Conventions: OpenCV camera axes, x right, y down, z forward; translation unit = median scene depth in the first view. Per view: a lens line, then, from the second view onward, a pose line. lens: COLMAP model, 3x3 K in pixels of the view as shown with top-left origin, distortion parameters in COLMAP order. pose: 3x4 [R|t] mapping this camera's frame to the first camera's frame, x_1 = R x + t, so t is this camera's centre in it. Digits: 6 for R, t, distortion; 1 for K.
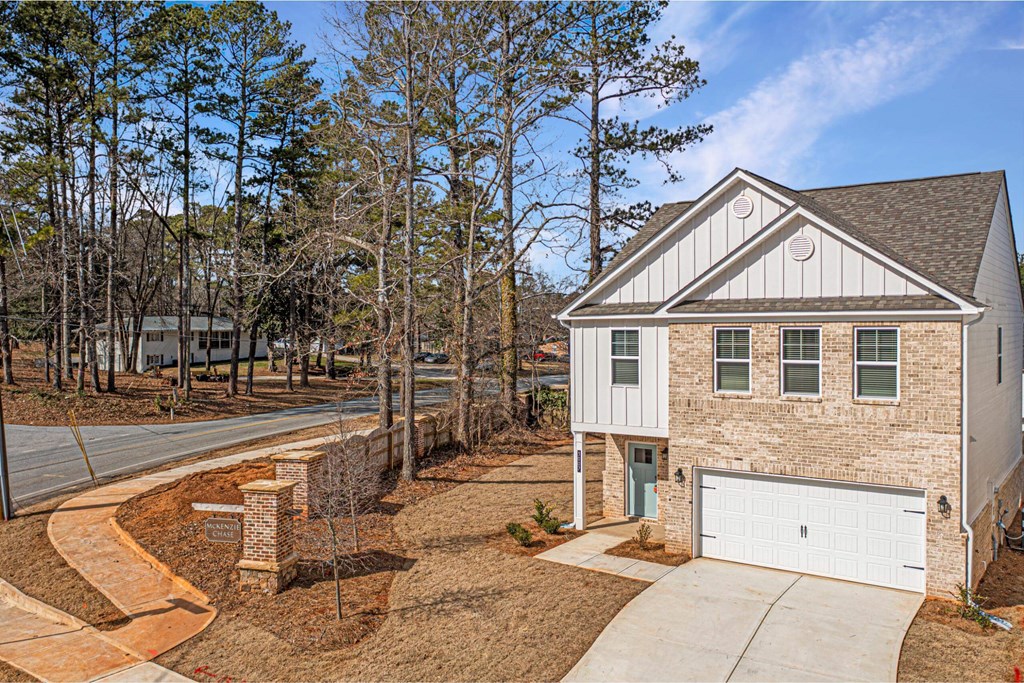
lens RADIAL K [[817.1, 0, 504.2], [0, 817.1, 347.5], [0, 0, 1]] dist [0.004797, -0.004522]
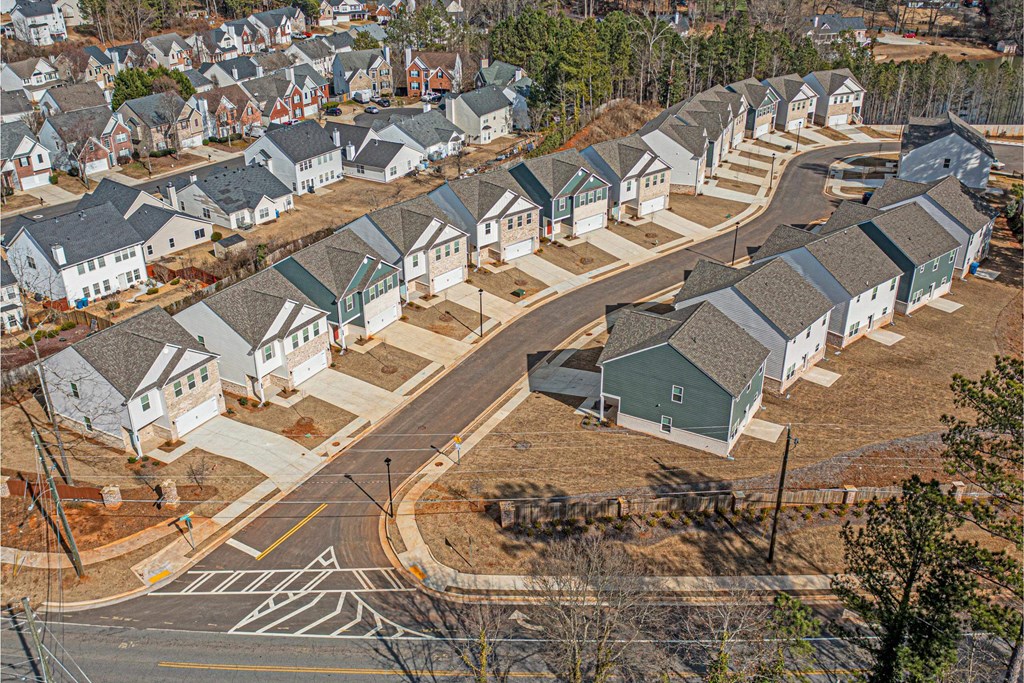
lens RADIAL K [[937.2, 0, 500.4], [0, 937.2, 372.0], [0, 0, 1]] dist [-0.001415, 0.000000]
pose [[-0.102499, -0.470982, 0.876168, -3.729205], [0.022962, 0.879452, 0.475433, -2.134540], [-0.994468, 0.068850, -0.079328, -0.147078]]
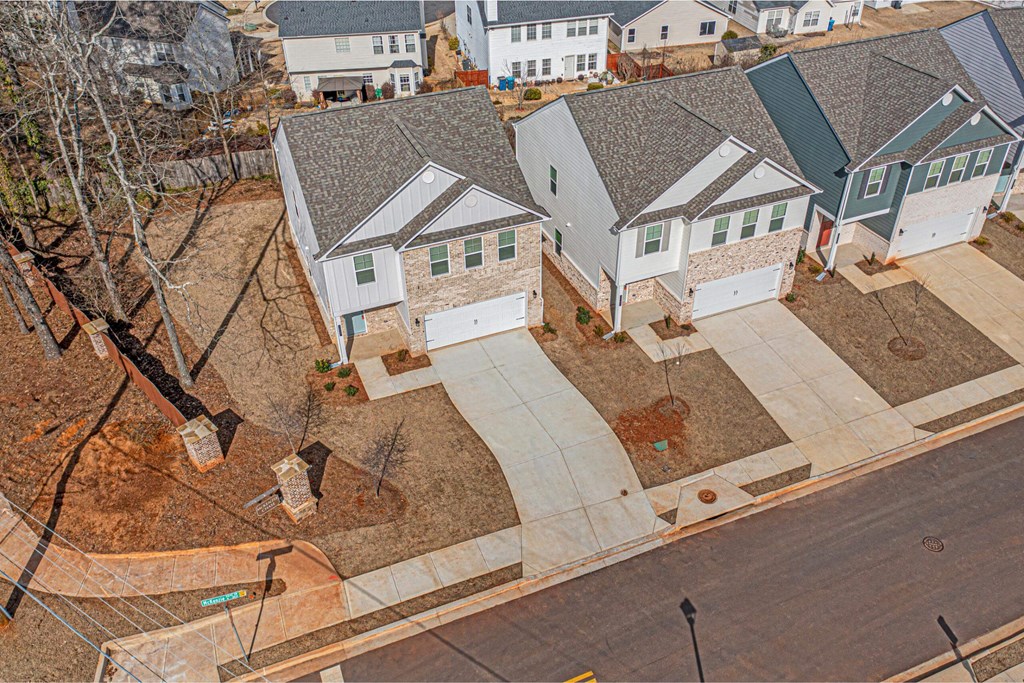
lens RADIAL K [[817.1, 0, 514.7], [0, 817.1, 337.5], [0, 0, 1]] dist [0.004797, -0.004522]
pose [[0.519468, -0.515767, 0.681276, -0.995921], [0.026739, 0.806711, 0.590340, -0.946967], [-0.854072, -0.288446, 0.432852, 0.013620]]
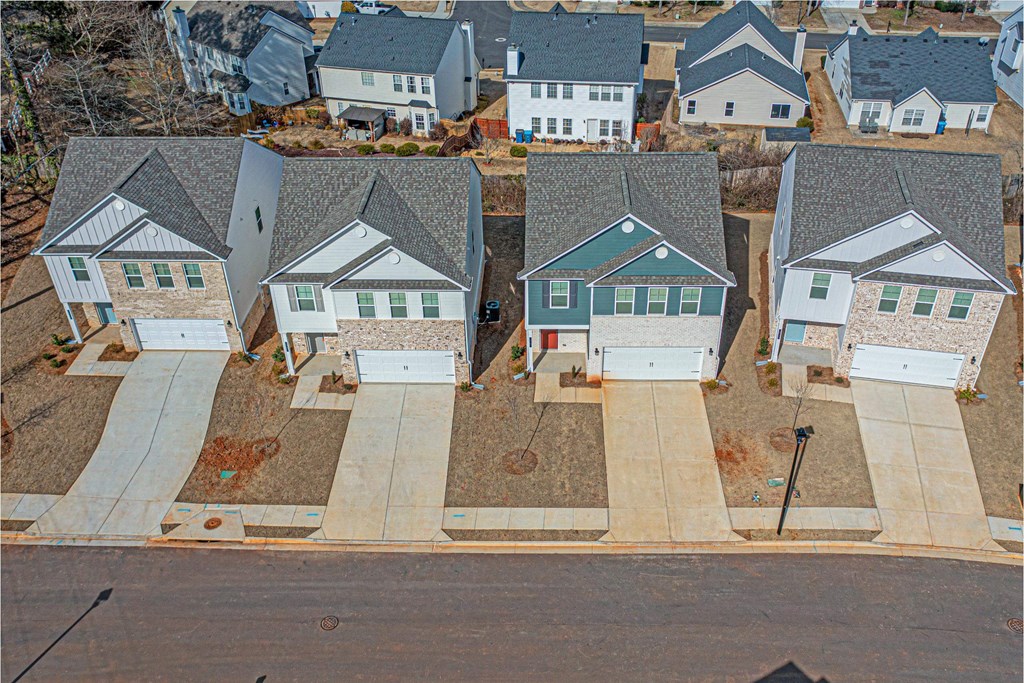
lens RADIAL K [[882.2, 0, 515.6], [0, 882.2, 360.0], [0, 0, 1]] dist [0.014429, -0.023433]
pose [[0.828527, -0.332500, 0.450540, -0.016858], [0.023126, 0.824242, 0.565766, -1.148360], [-0.559471, -0.458333, 0.690596, -1.354978]]
